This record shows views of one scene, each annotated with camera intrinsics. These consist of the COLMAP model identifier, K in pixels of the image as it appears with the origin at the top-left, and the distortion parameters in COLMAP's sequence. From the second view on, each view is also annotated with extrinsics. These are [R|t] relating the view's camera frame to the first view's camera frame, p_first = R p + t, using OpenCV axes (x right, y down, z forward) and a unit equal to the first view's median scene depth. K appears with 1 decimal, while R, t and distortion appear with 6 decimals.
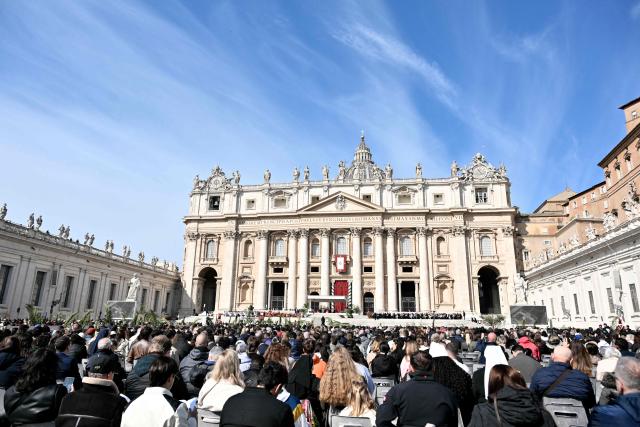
lens RADIAL K [[409.4, 0, 320.8], [0, 409.4, 215.1], [0, 0, 1]] dist [0.001092, 0.002588]
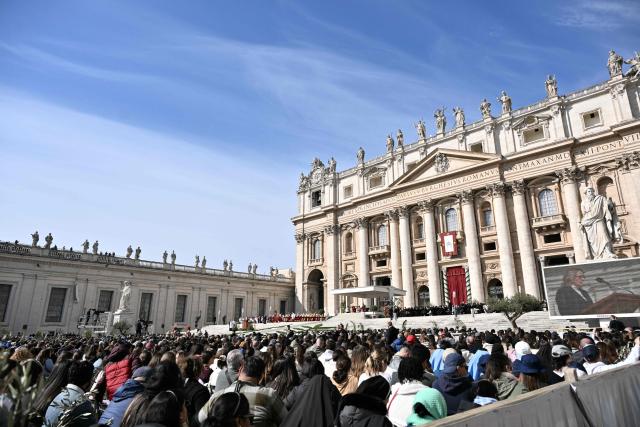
lens RADIAL K [[409.4, 0, 319.7], [0, 409.4, 213.1], [0, 0, 1]] dist [0.001092, 0.002588]
pose [[0.850814, -0.177342, -0.494637, 0.213135], [0.167667, 0.983744, -0.064301, 0.069852], [0.498000, -0.028226, 0.866718, 0.244523]]
